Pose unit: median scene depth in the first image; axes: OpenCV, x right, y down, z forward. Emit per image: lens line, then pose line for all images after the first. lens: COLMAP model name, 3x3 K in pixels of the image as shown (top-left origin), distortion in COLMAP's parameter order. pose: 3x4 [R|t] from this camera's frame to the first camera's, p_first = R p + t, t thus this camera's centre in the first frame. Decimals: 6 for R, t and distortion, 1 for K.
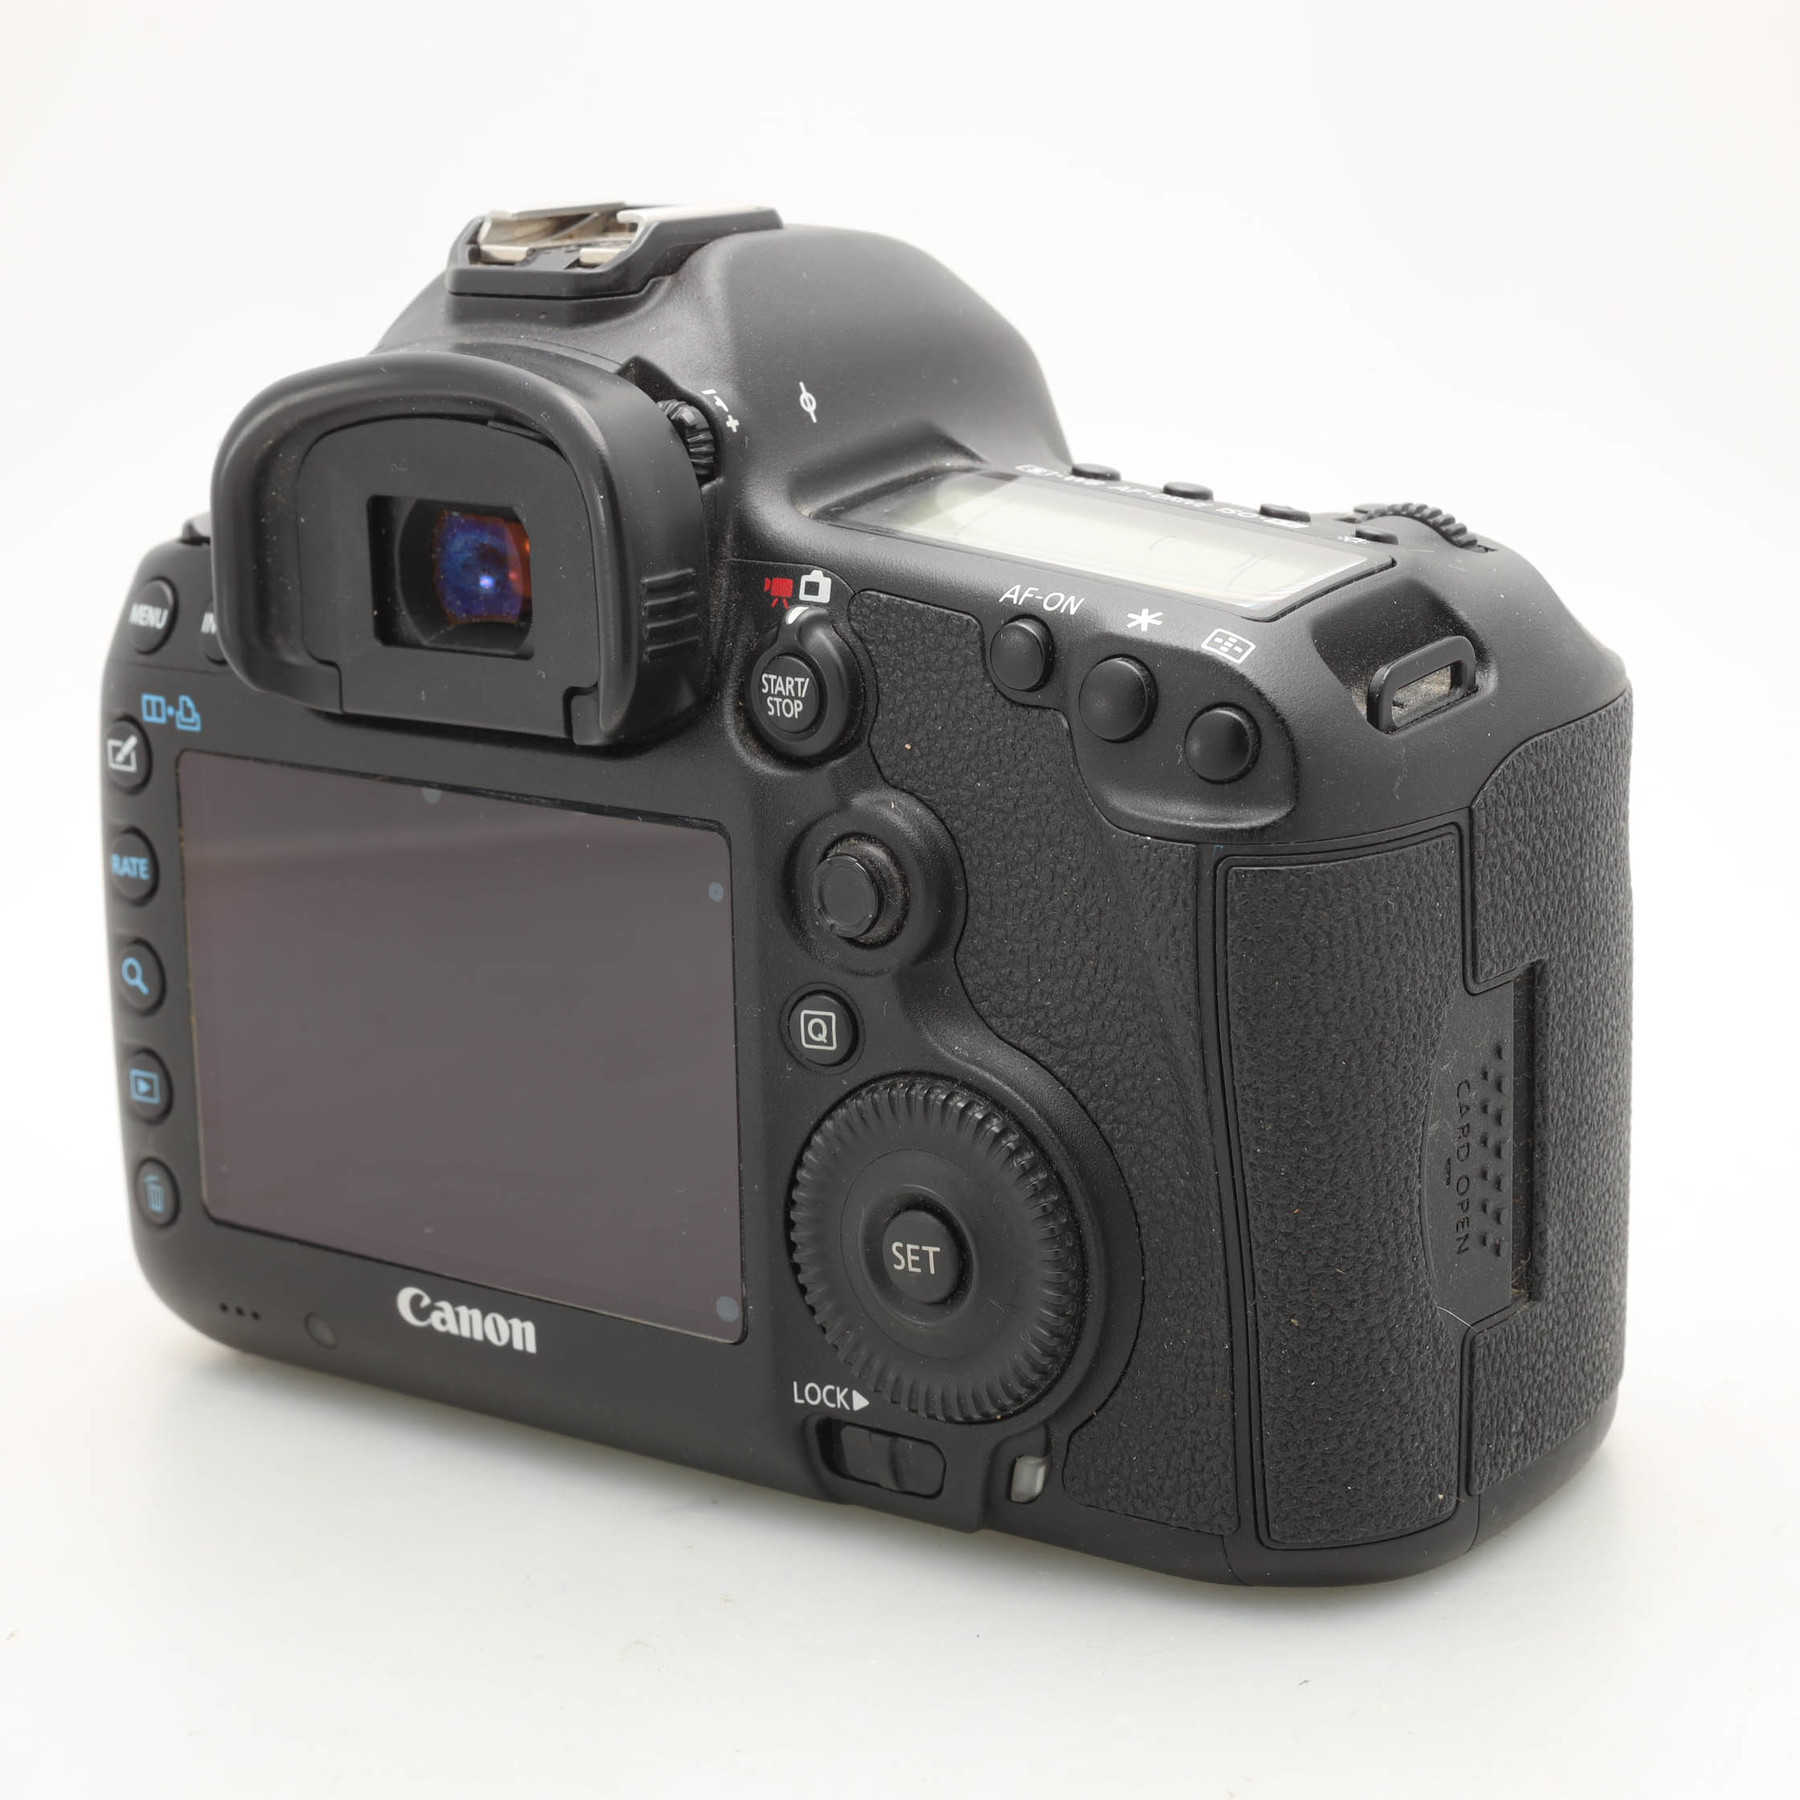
lens RADIAL K [[4749.4, 0, 900.0], [0, 4749.4, 900.0], [0, 0, 1]] dist [-0.080401, 0.469936]
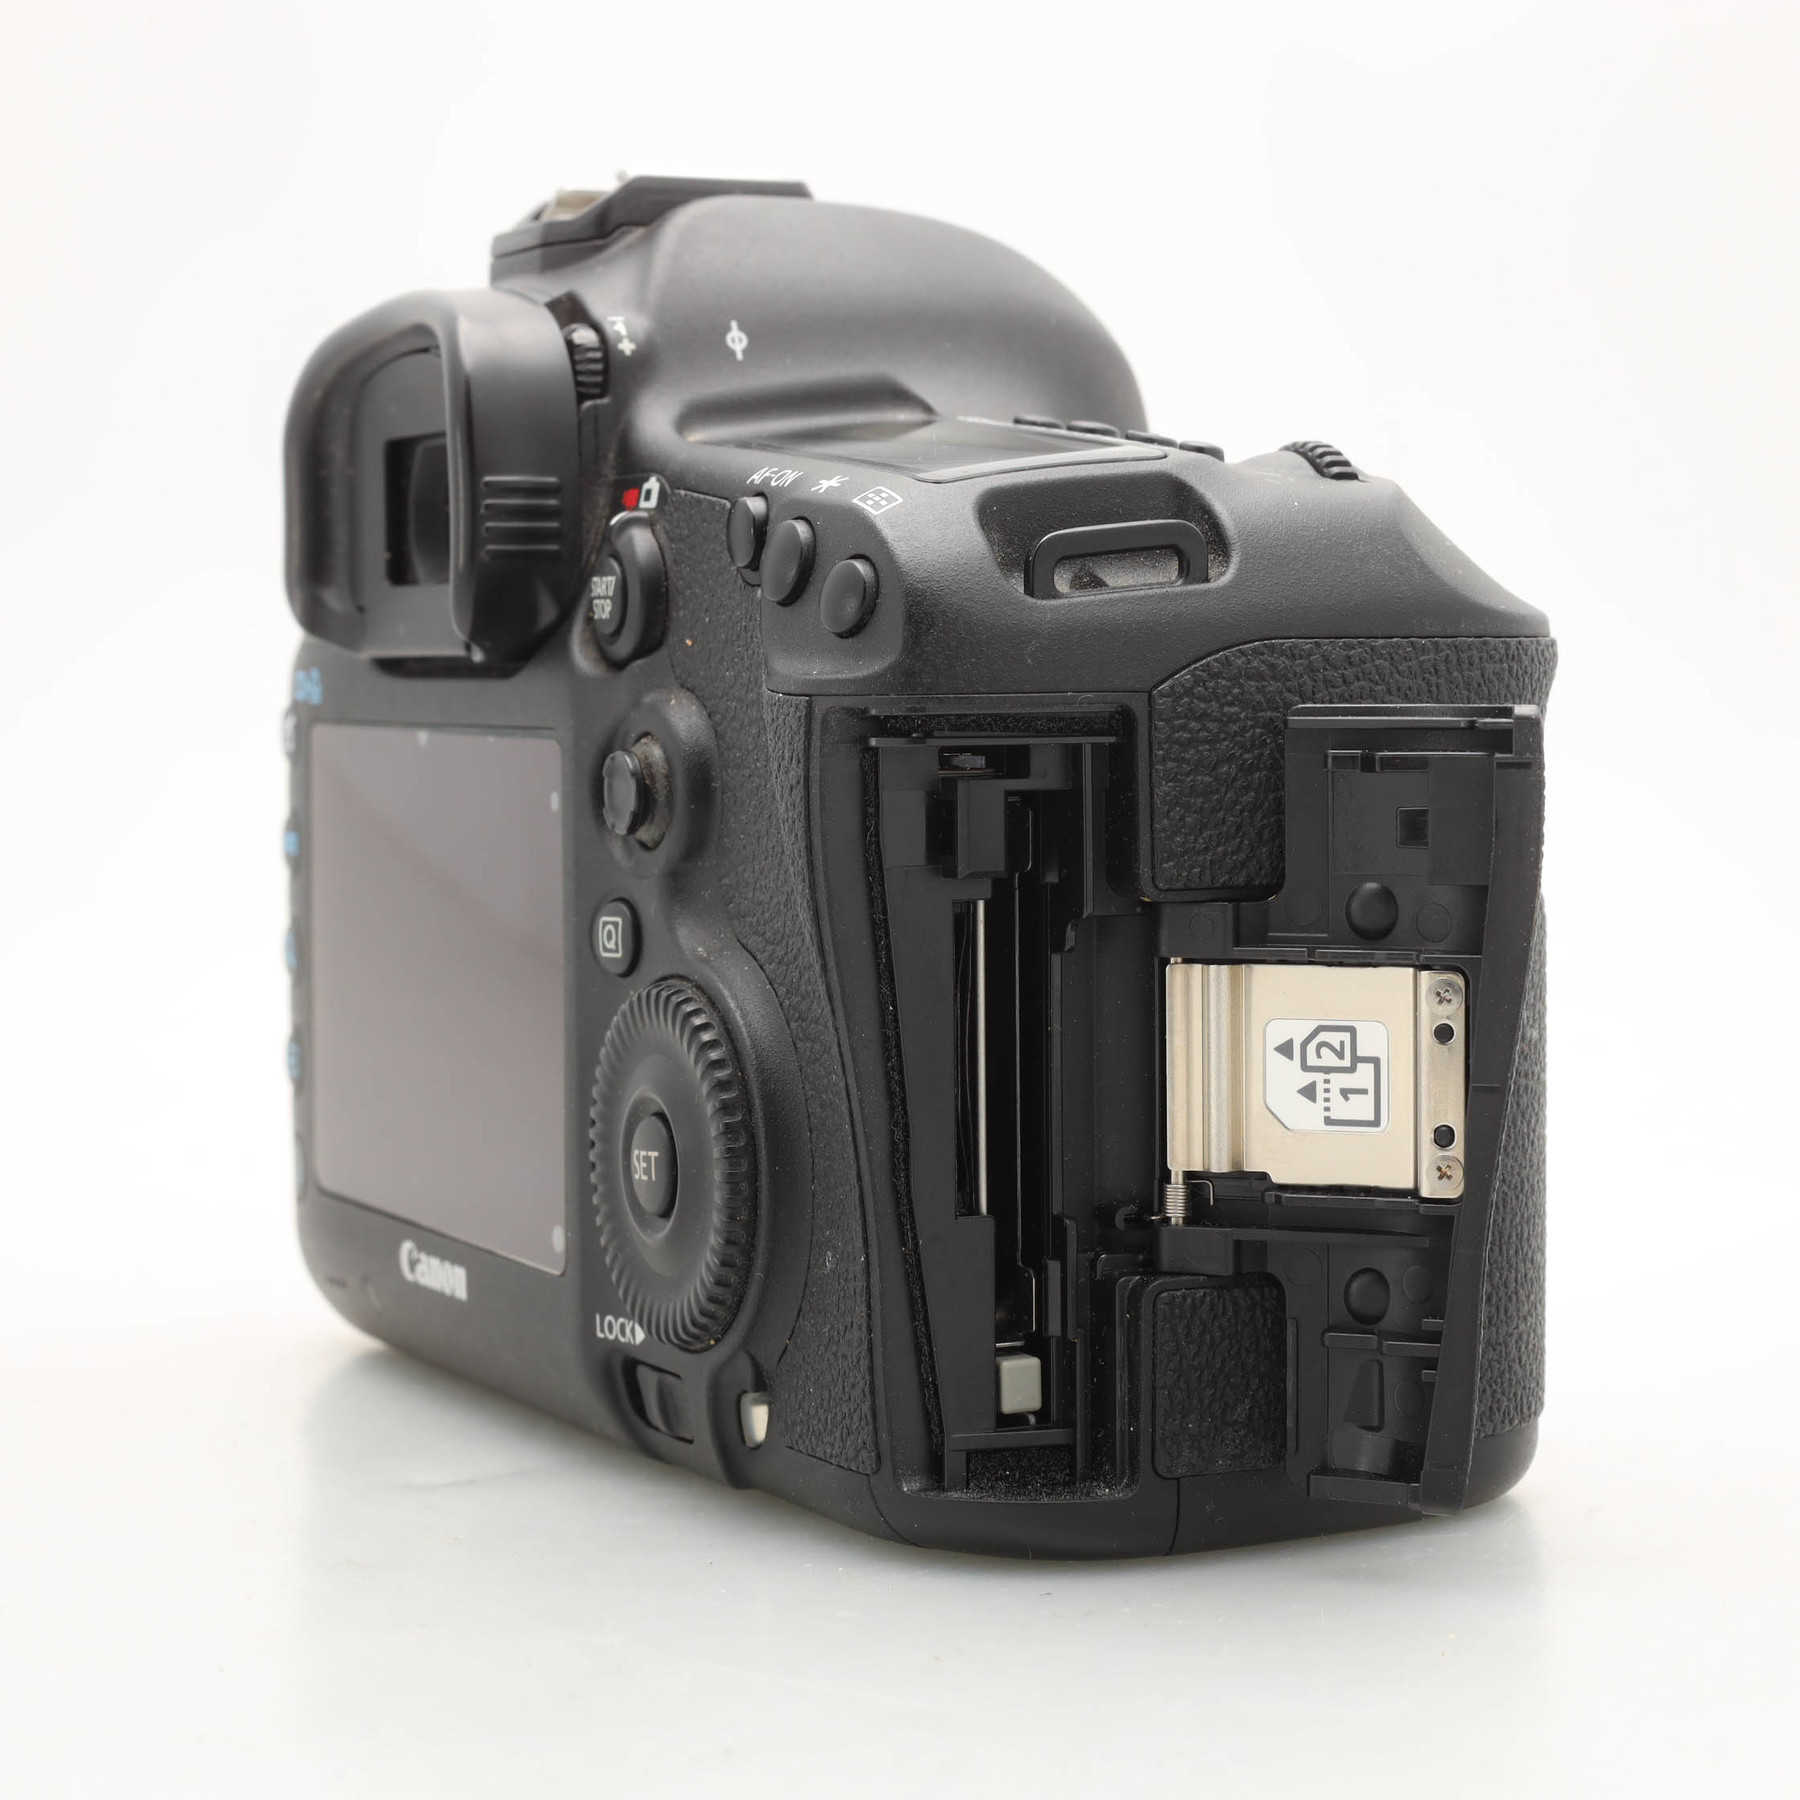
lens RADIAL K [[4749.4, 0, 900.0], [0, 4749.4, 900.0], [0, 0, 1]] dist [-0.080401, 0.469936]
pose [[0.872569, 0.034807, -0.487250, 0.512289], [-0.120096, 0.982129, -0.144910, 0.154725], [0.473499, 0.184961, 0.861155, 0.181787]]
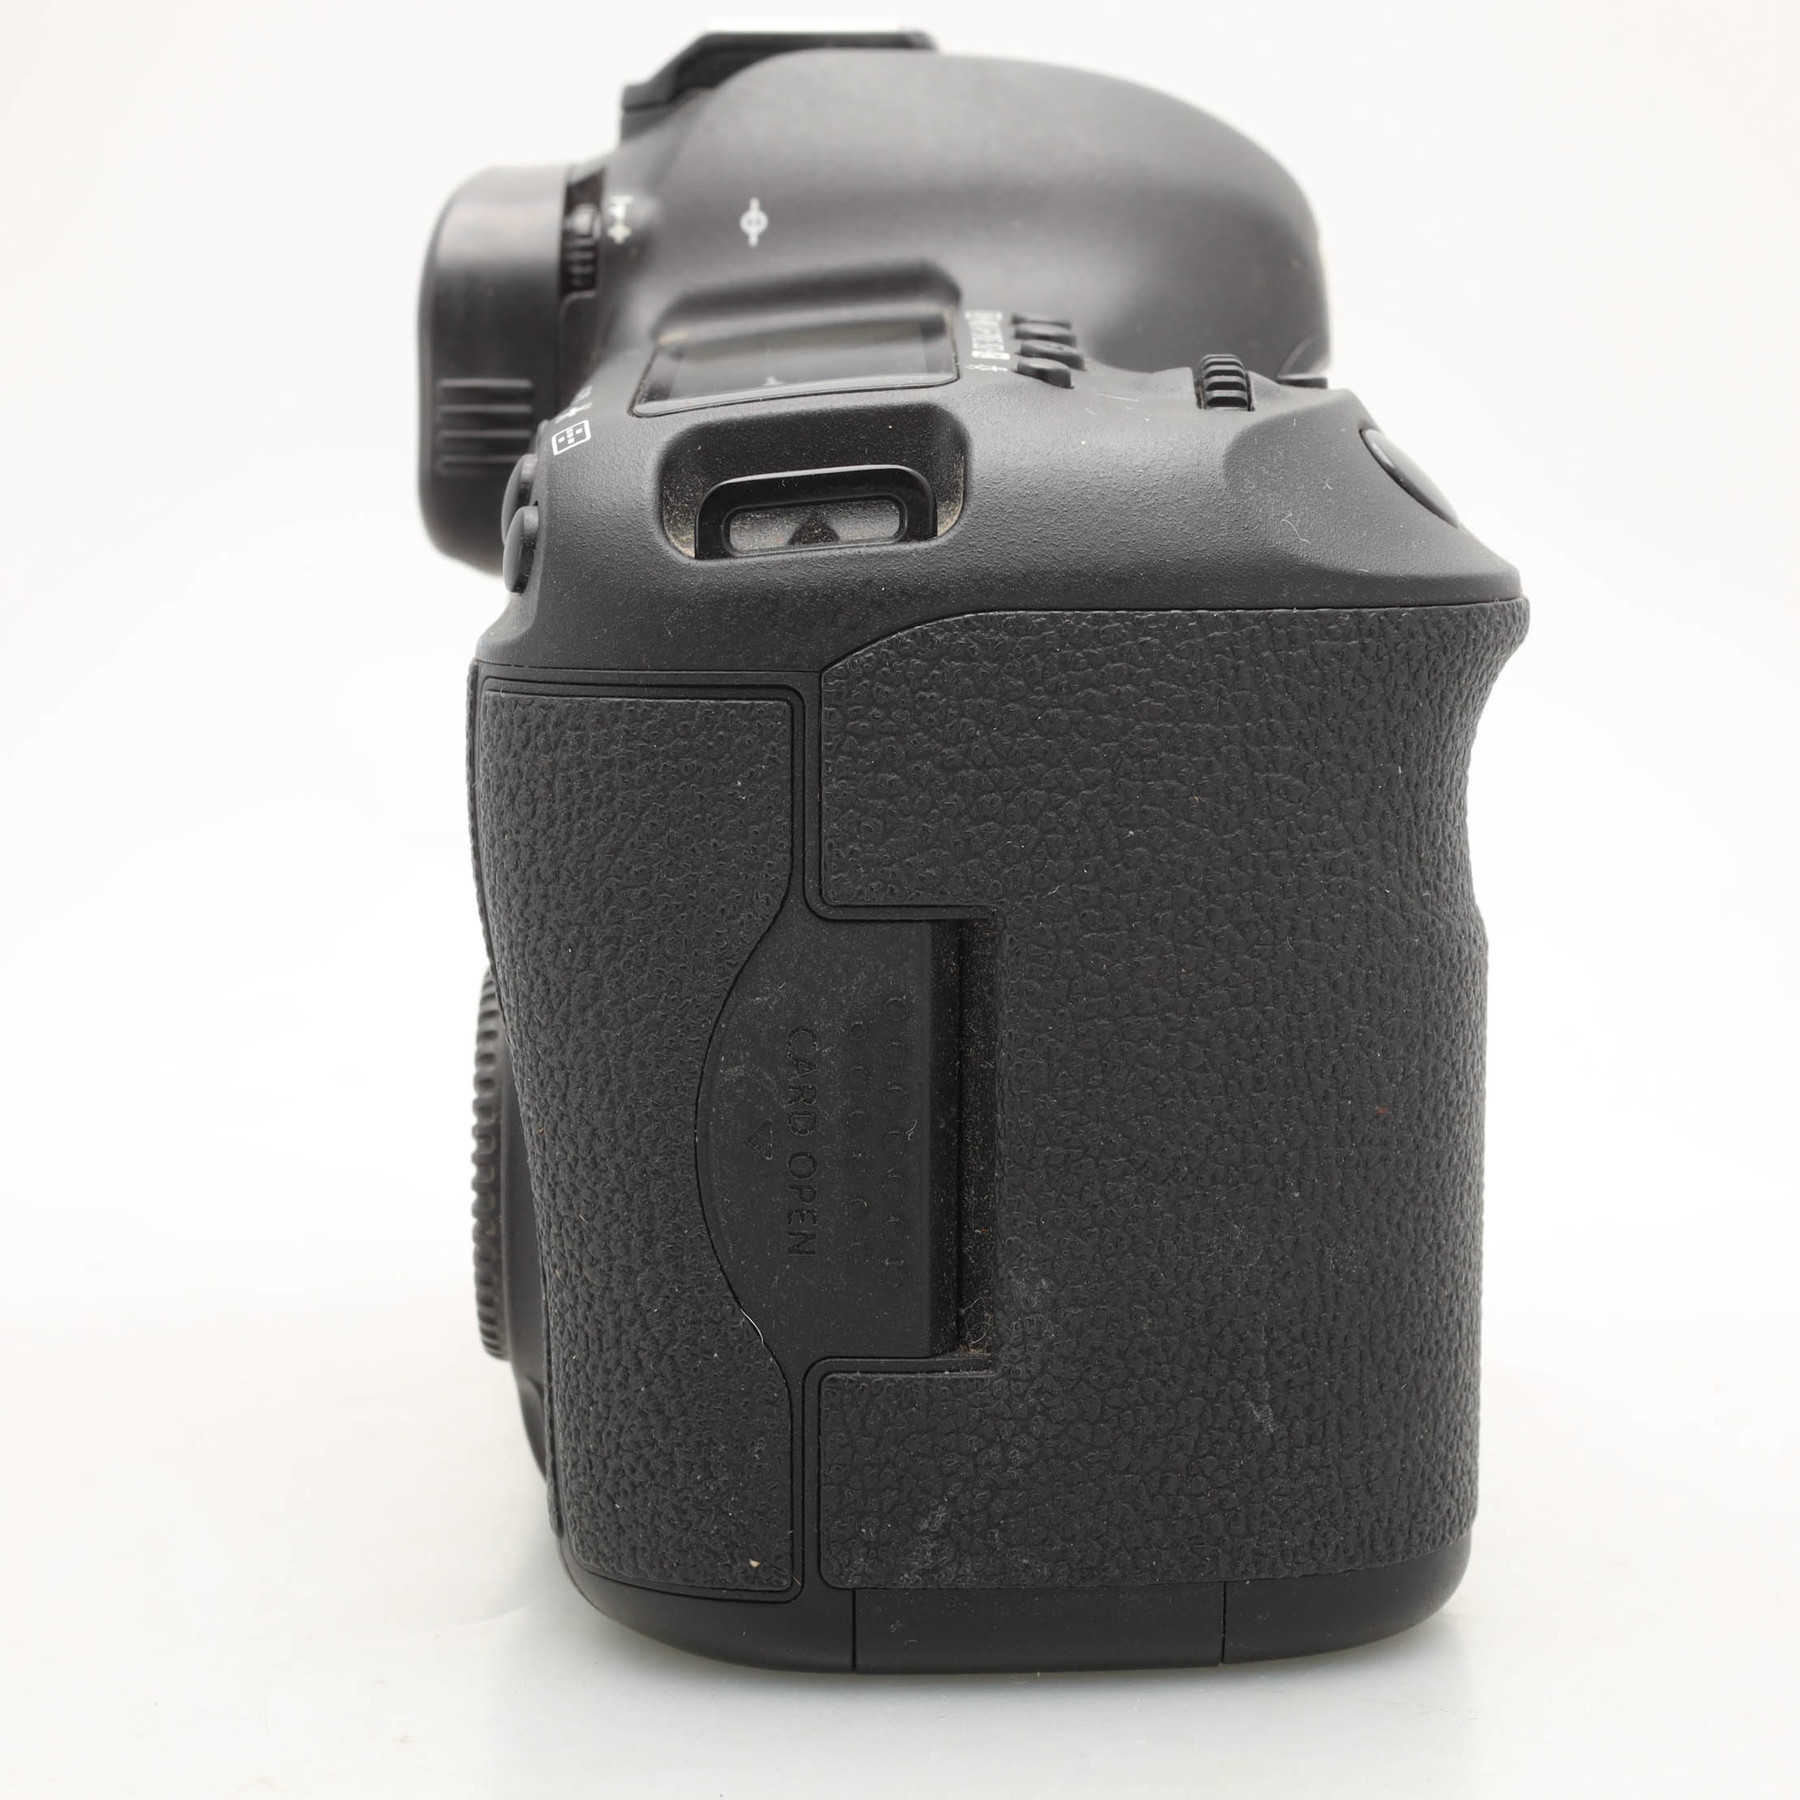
lens RADIAL K [[4749.4, 0, 900.0], [0, 4749.4, 900.0], [0, 0, 1]] dist [-0.080401, 0.469936]
pose [[0.529880, 0.116869, -0.839982, 0.766485], [-0.204614, 0.978817, 0.007110, 0.006725], [0.823019, 0.168105, 0.542568, 0.577521]]
